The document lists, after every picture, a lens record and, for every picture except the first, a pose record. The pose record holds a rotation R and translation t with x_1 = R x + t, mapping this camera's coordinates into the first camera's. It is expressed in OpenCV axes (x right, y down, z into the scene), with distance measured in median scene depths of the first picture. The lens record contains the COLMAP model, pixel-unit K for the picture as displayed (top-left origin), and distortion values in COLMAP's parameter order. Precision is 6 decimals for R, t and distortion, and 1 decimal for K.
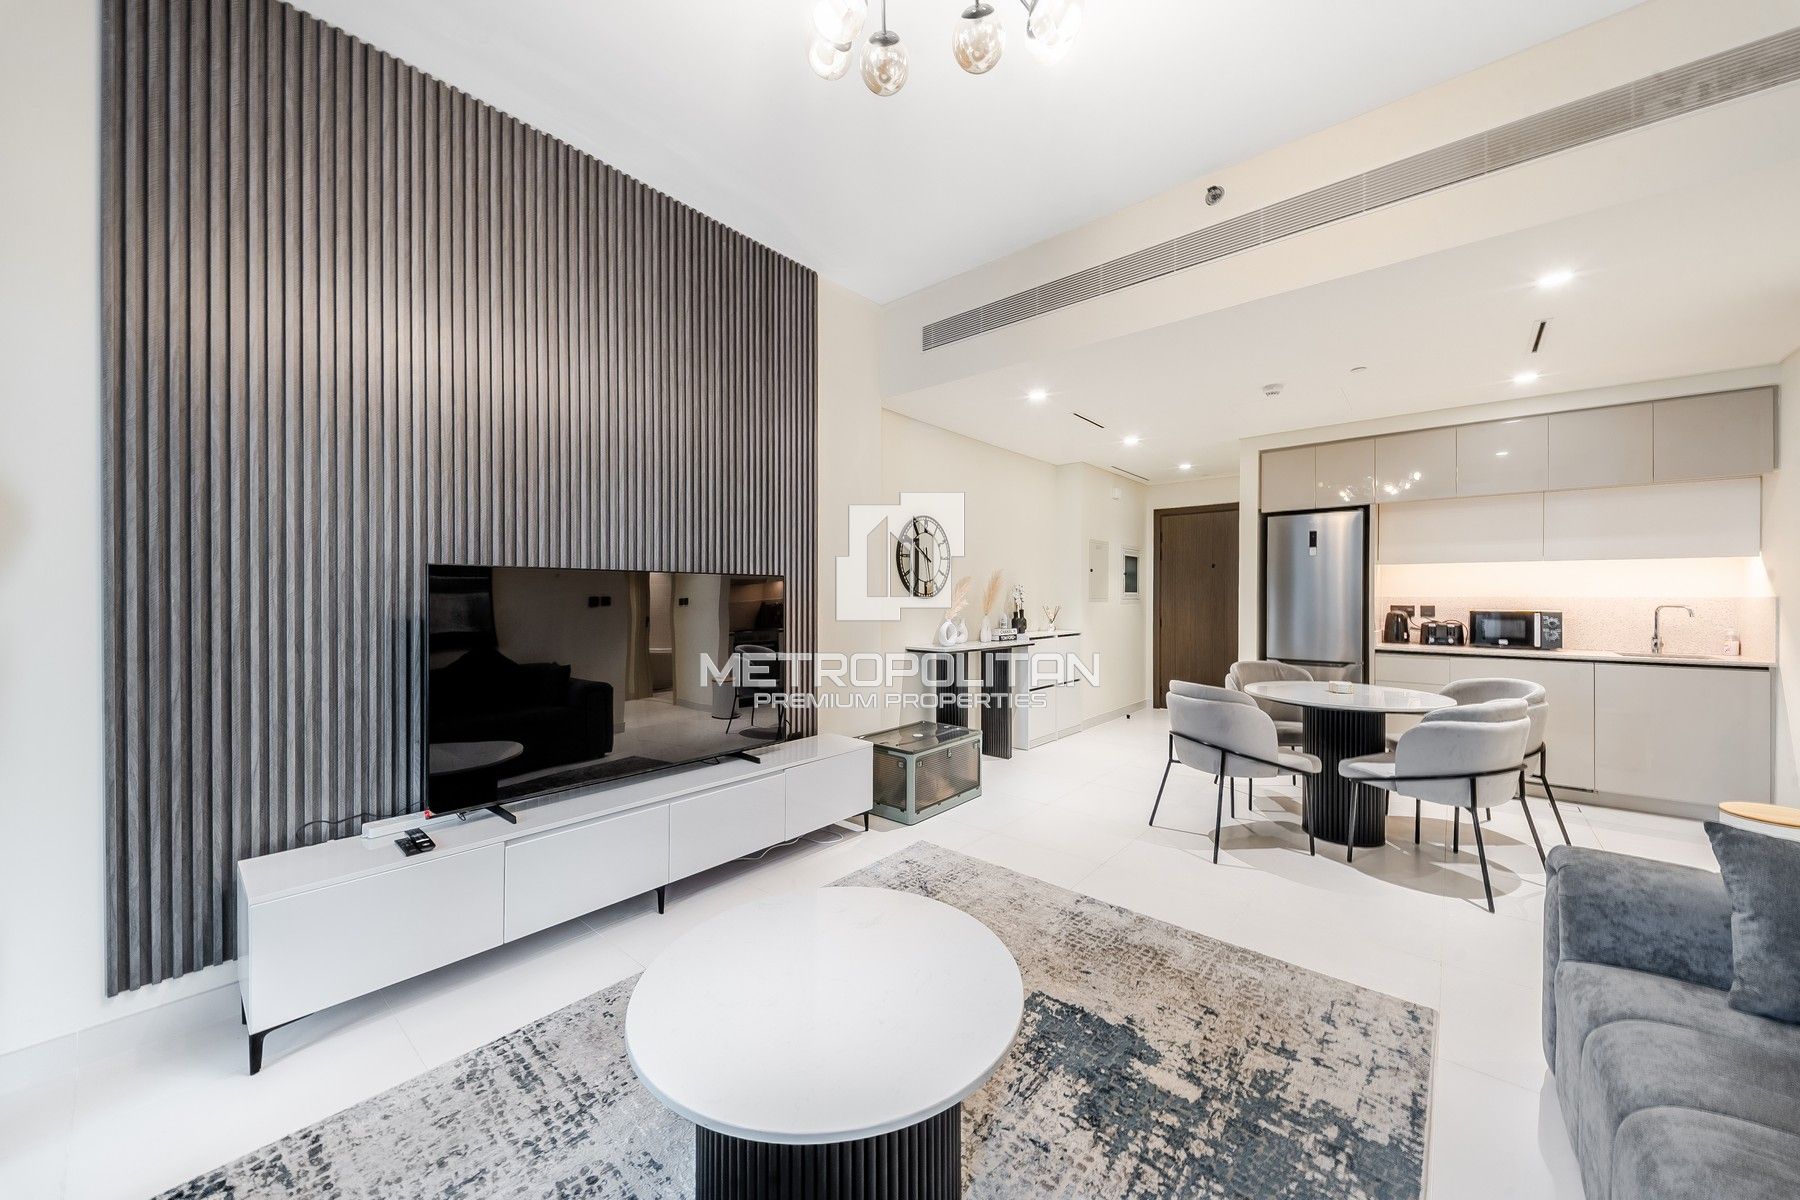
lens RADIAL K [[658.8, 0, 898.1], [0, 658.8, 588.9], [0, 0, 1]] dist [0.012538, -0.004074]
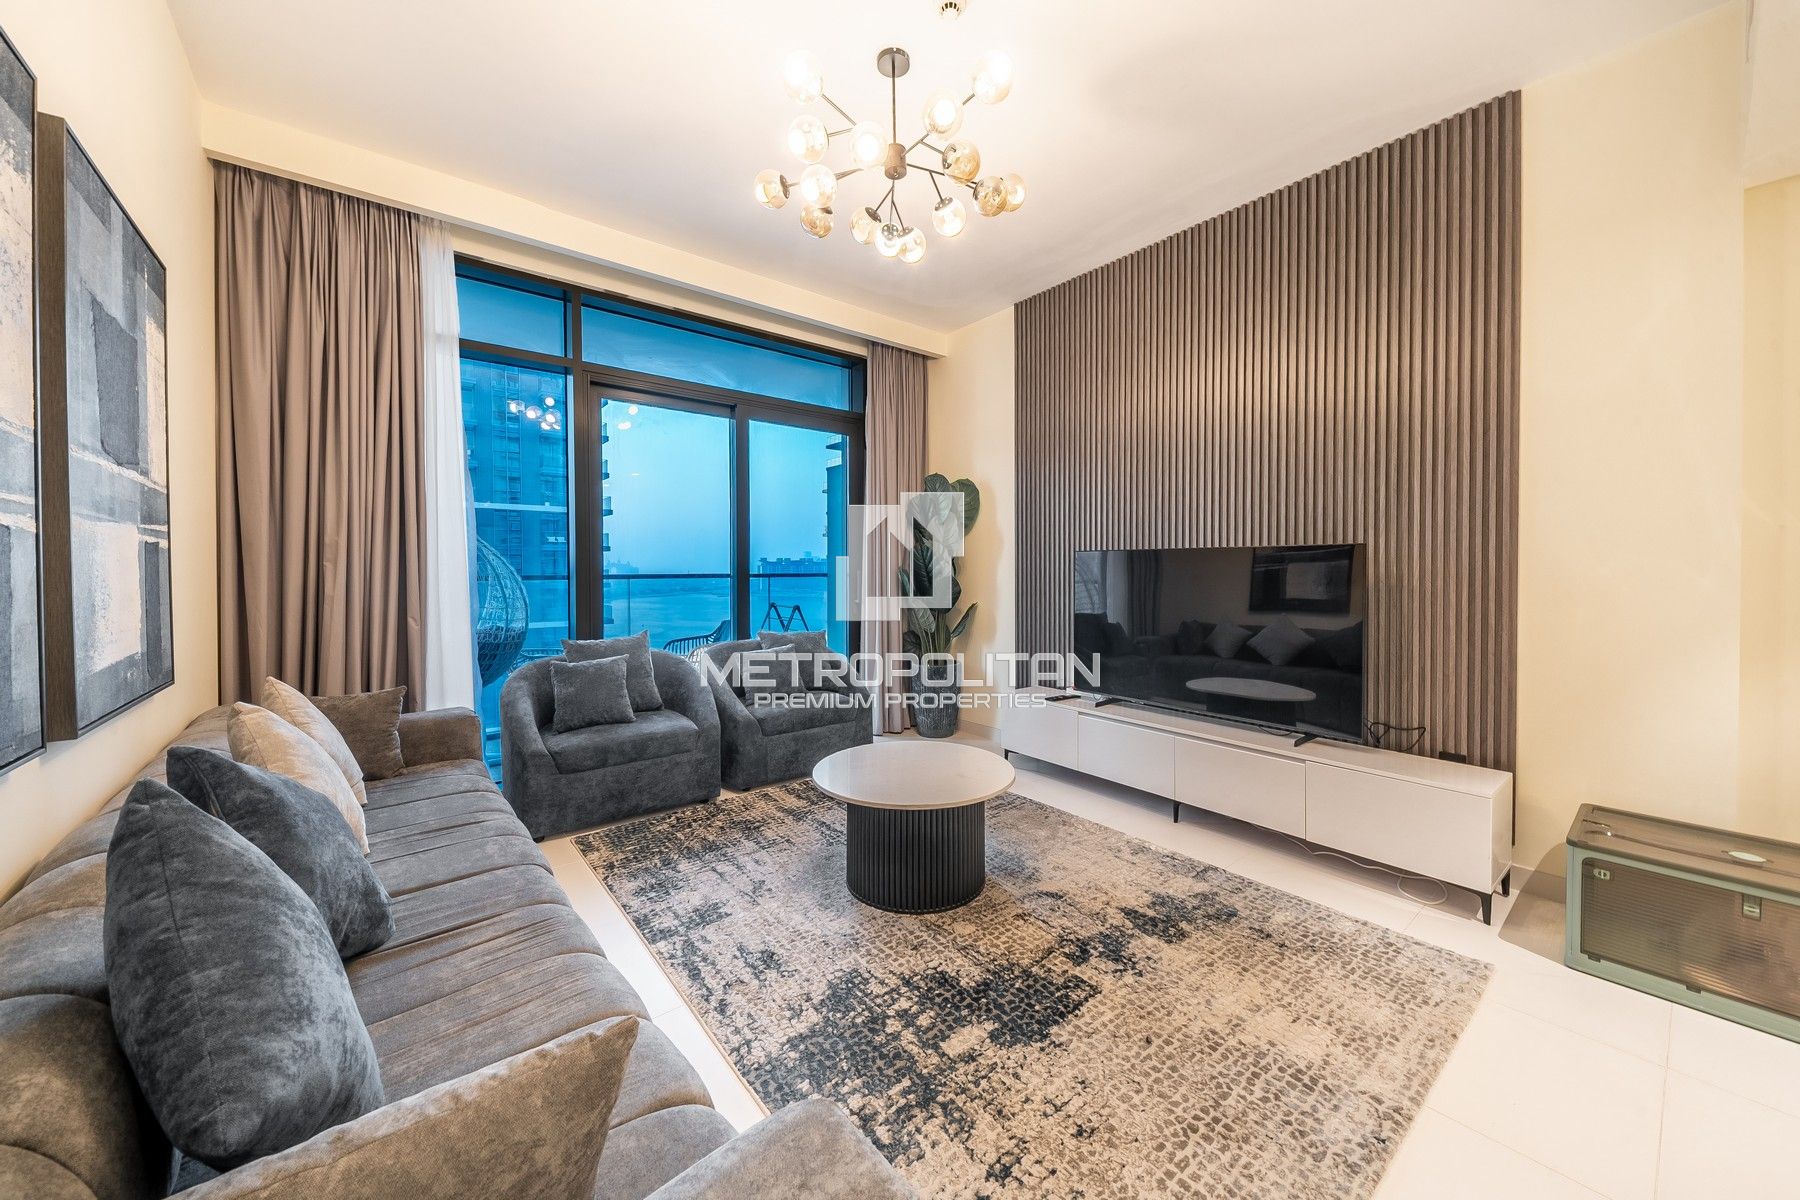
lens RADIAL K [[658.8, 0, 903.2], [0, 658.8, 569.8], [0, 0, 1]] dist [0.012538, -0.004074]
pose [[-0.205141, -0.001360, -0.978732, 1.519742], [0.002790, 0.999994, -0.001974, 0.025903], [0.978728, -0.003135, -0.205136, 1.189989]]
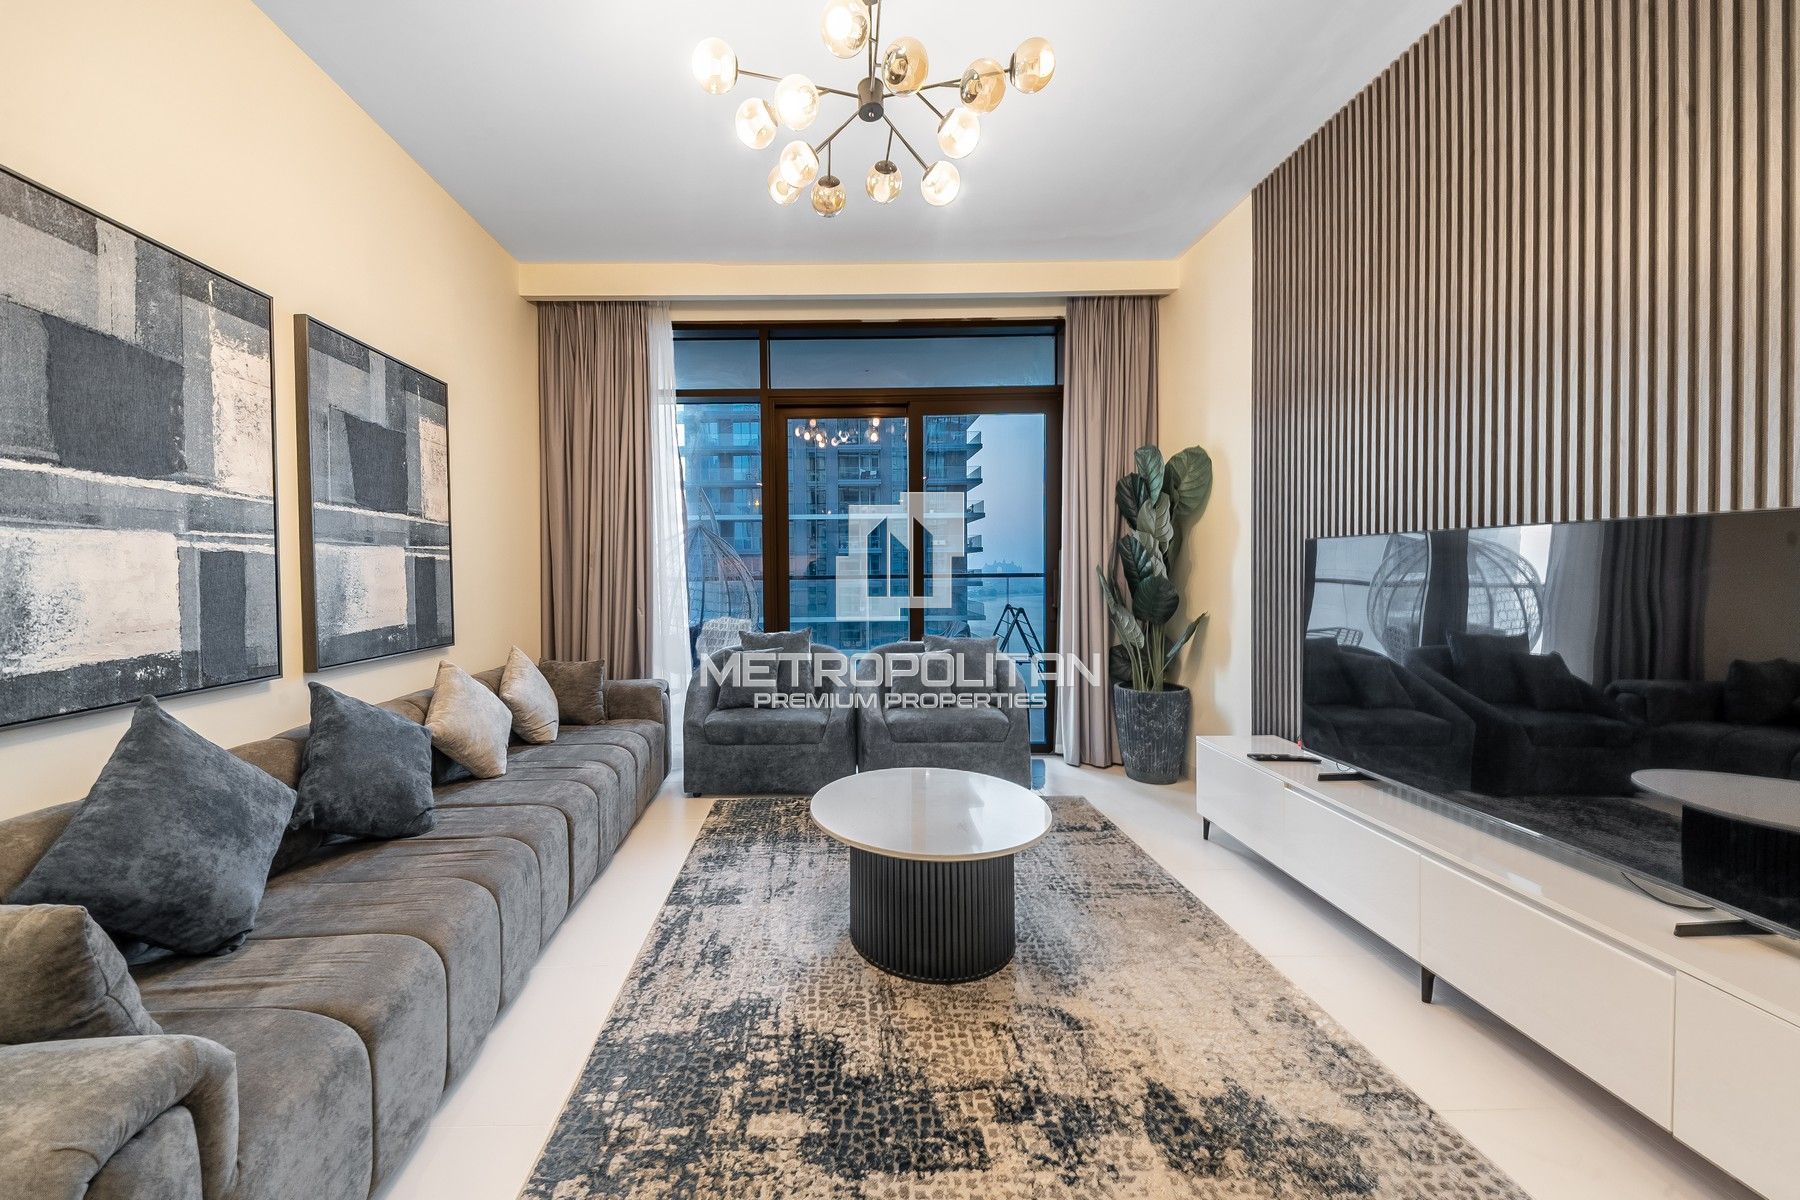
lens RADIAL K [[658.8, 0, 810.8], [0, 658.8, 577.1], [0, 0, 1]] dist [0.012538, -0.004074]
pose [[-0.782220, 0.011812, -0.622890, 0.968809], [0.007971, 0.999928, 0.008952, 0.021071], [0.622951, 0.002038, -0.782258, 1.813011]]
